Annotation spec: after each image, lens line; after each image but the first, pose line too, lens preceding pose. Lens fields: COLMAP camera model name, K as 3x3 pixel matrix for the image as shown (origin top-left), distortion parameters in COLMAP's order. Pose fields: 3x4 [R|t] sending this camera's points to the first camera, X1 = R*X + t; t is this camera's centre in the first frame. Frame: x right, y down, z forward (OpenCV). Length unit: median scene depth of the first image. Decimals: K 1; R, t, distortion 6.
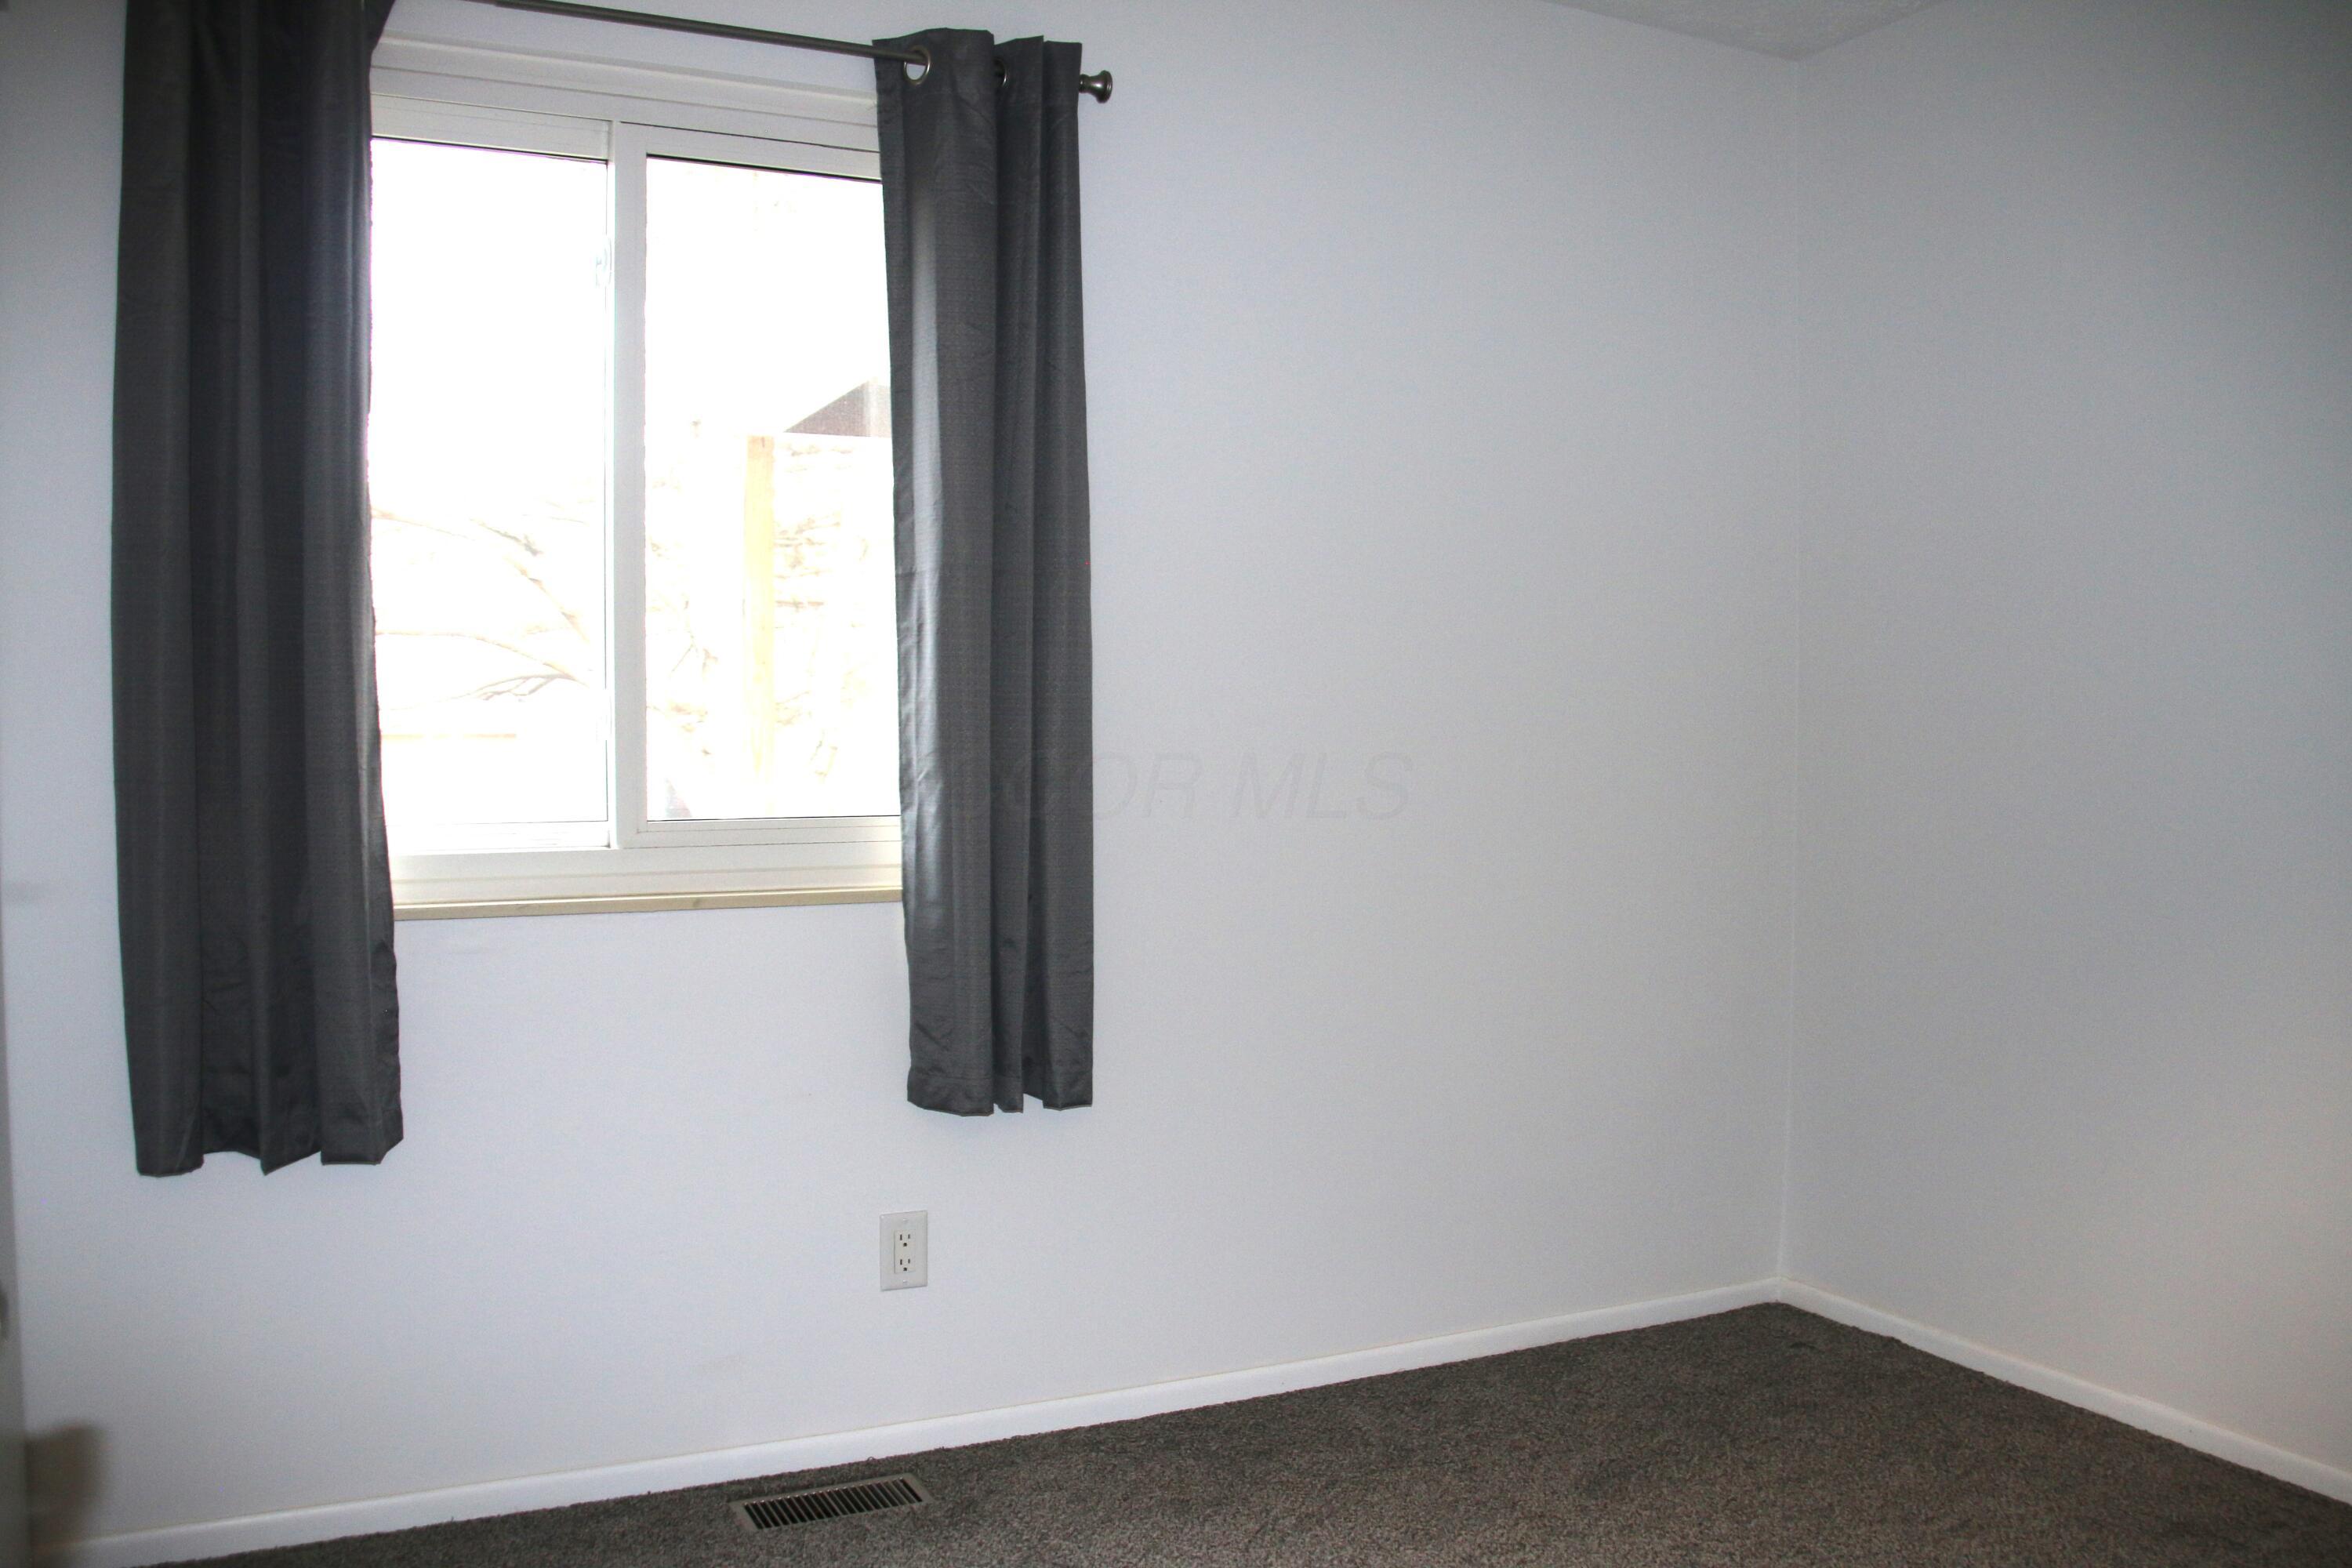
lens RADIAL K [[2029.4, 0, 1170.2], [0, 2029.4, 841.1], [0, 0, 1]] dist [-0.160415, -0.015635]
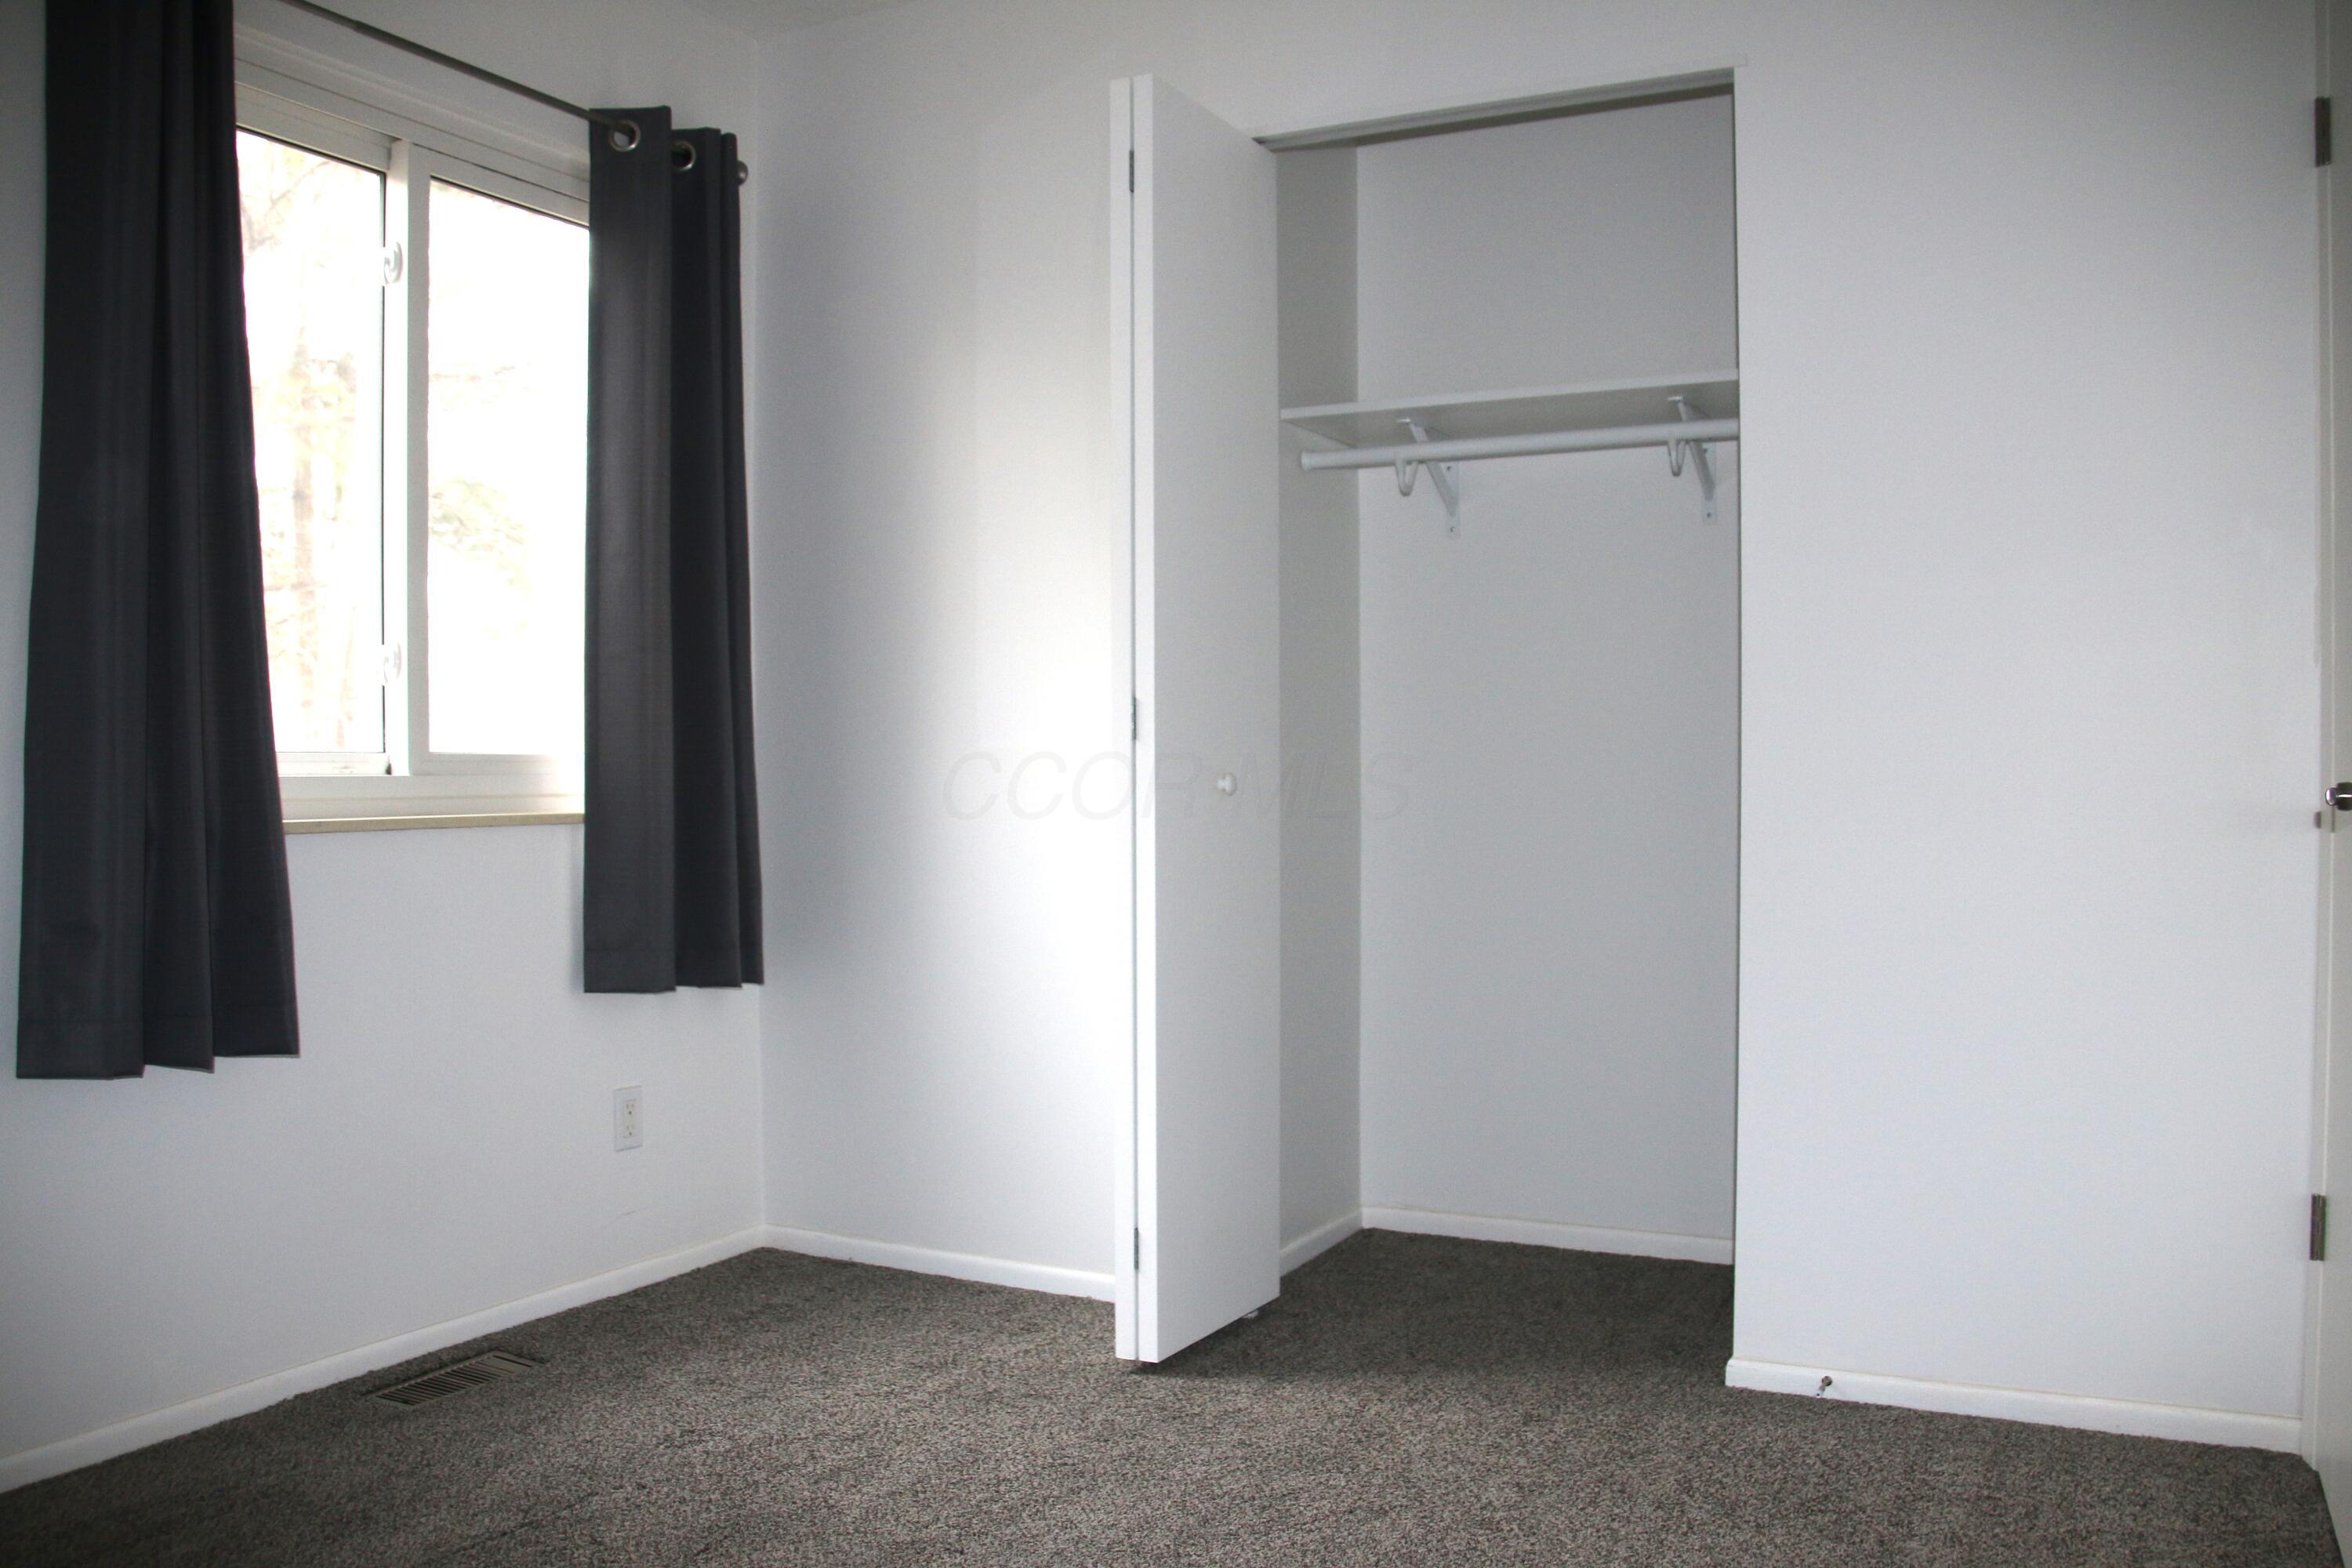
lens RADIAL K [[2029.4, 0, 1170.2], [0, 2029.4, 841.1], [0, 0, 1]] dist [-0.160415, -0.015635]
pose [[0.801061, -0.027568, 0.597948, -0.601123], [0.038591, 0.999239, -0.005631, 0.063595], [-0.597338, 0.027586, 0.801515, -0.161805]]
